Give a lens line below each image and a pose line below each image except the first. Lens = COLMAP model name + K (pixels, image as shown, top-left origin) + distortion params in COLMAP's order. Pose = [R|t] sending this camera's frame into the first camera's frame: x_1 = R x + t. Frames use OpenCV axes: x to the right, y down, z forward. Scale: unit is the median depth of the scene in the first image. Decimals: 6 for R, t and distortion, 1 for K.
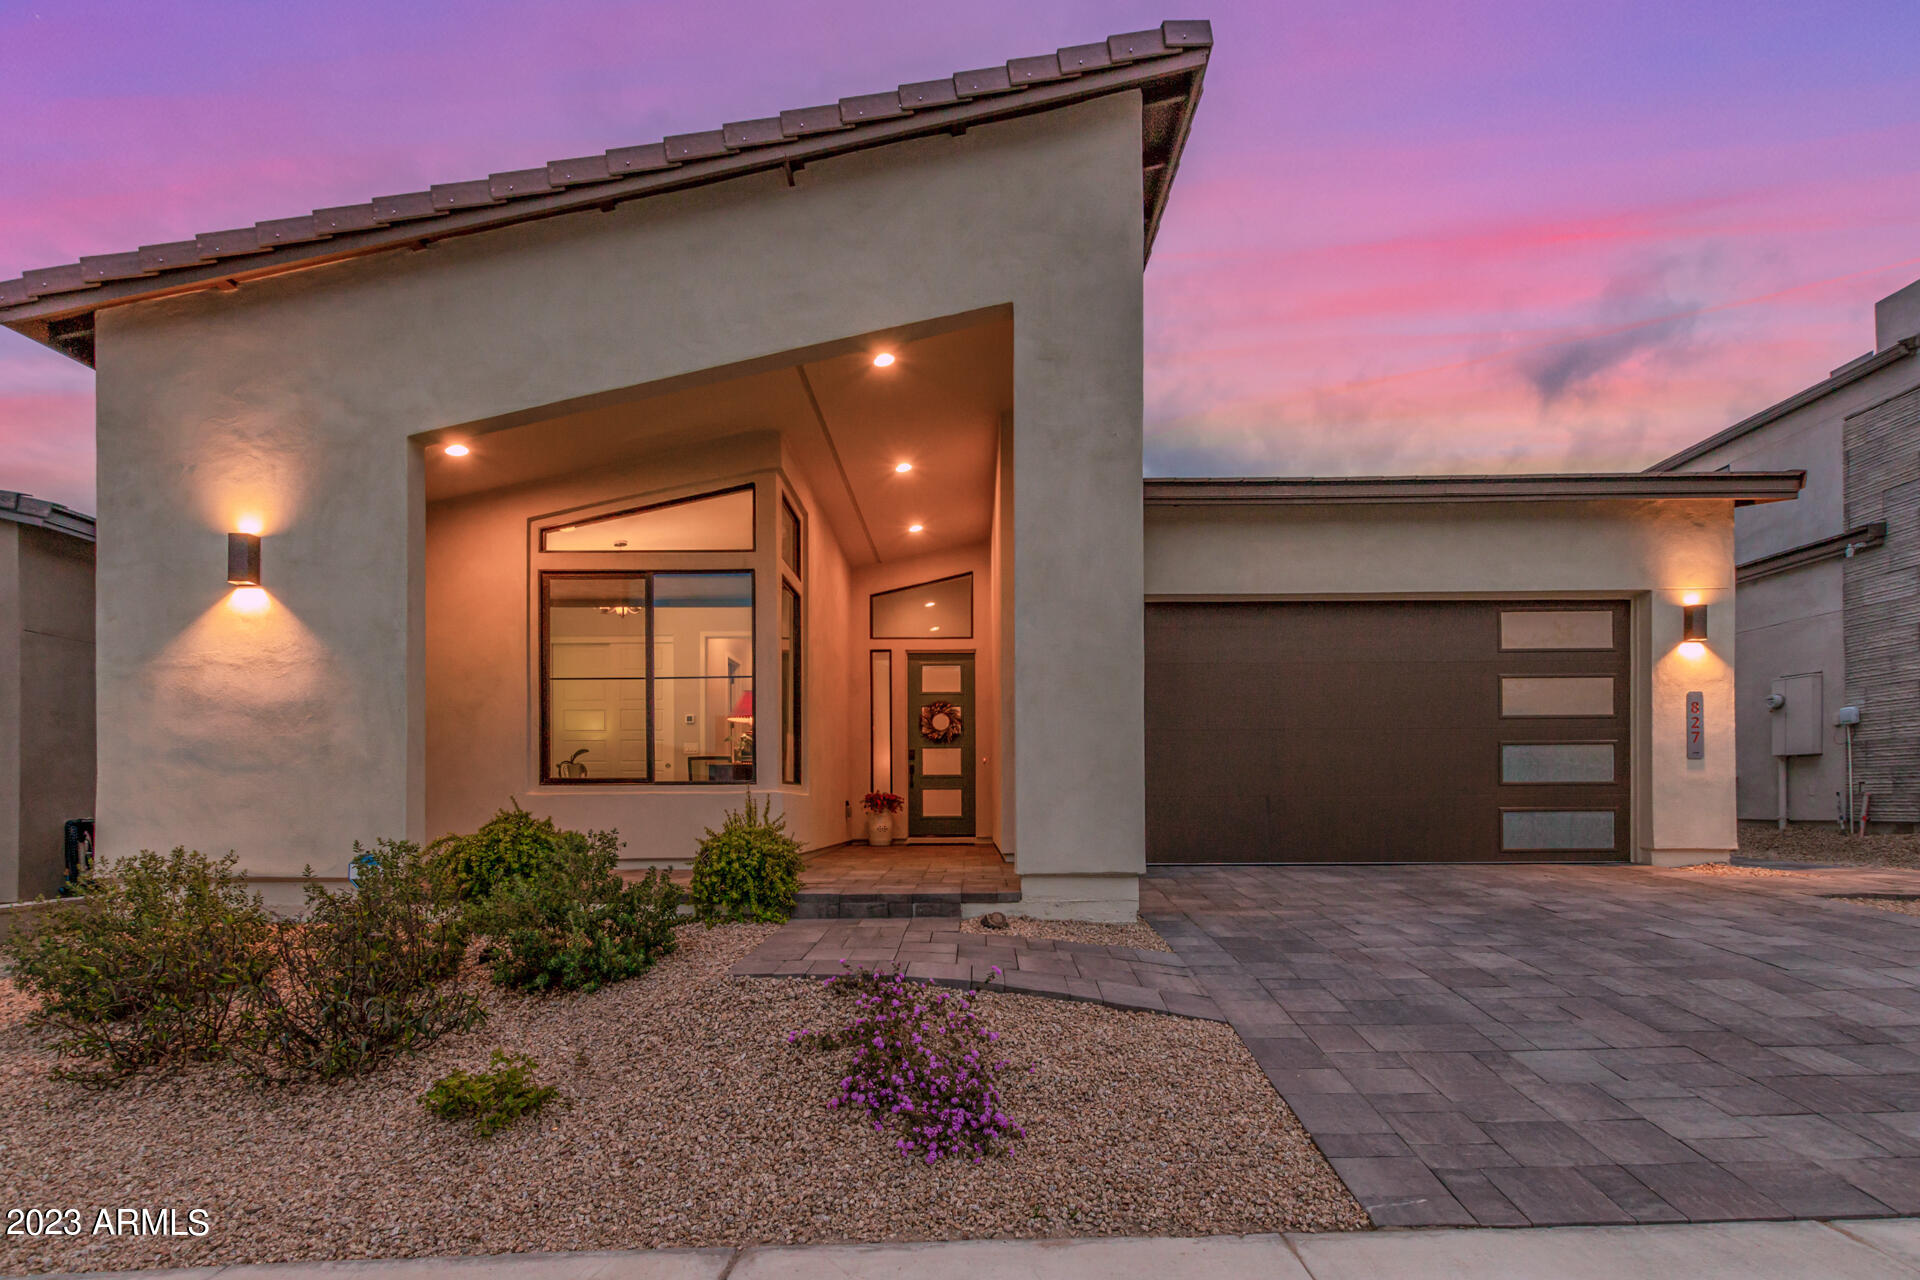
lens RADIAL K [[855.6, 0, 1355.6], [0, 855.6, 765.1], [0, 0, 1]] dist [0.001582, -0.000174]
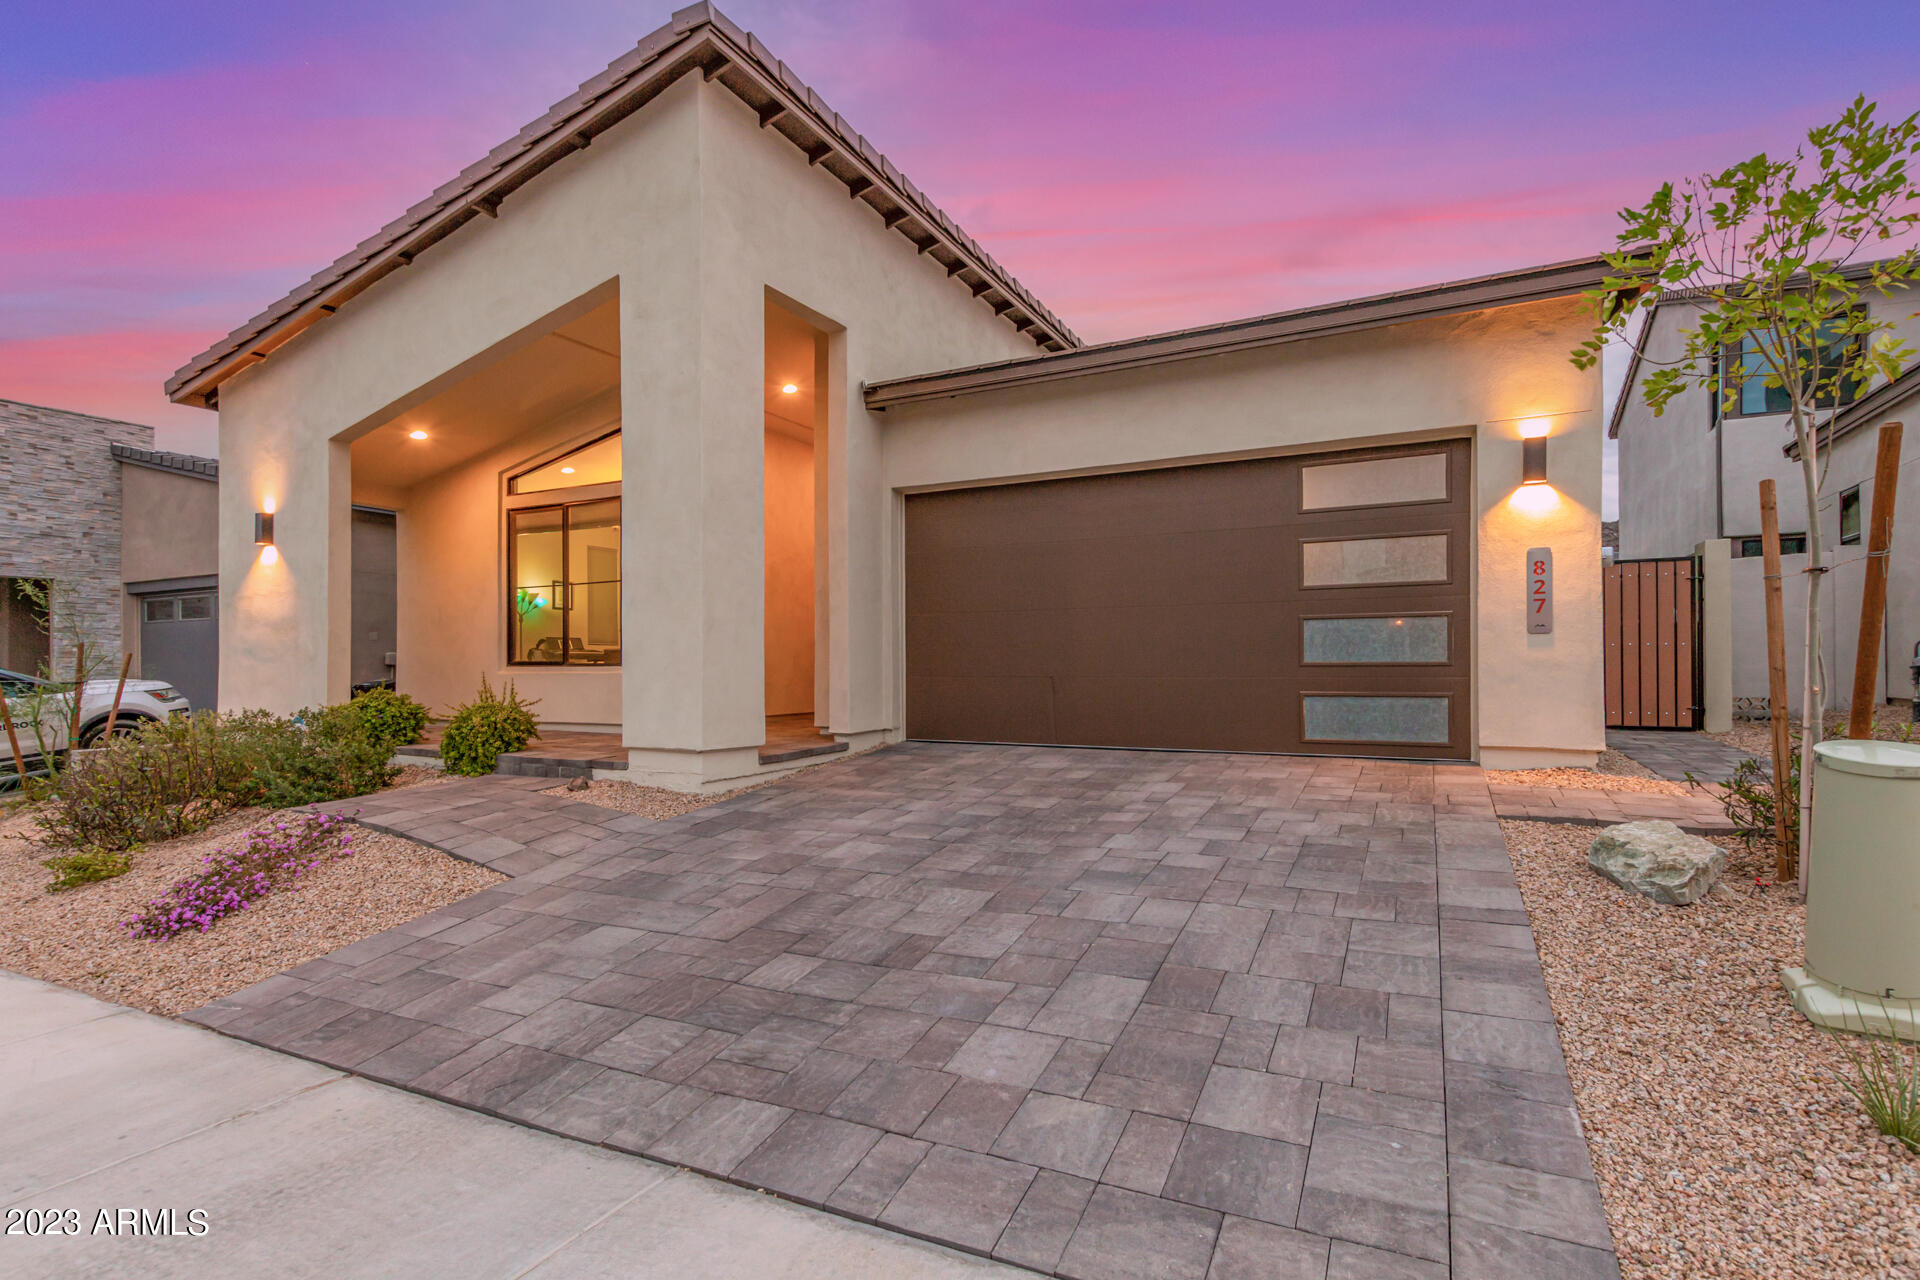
lens RADIAL K [[882.7, 0, 961.5], [0, 882.7, 636.0], [0, 0, 1]] dist [0.010649, -0.004975]
pose [[0.899776, -0.013819, -0.436133, 0.552182], [0.013027, 0.999904, -0.004806, -0.015976], [0.436158, -0.001357, 0.899869, 0.080995]]
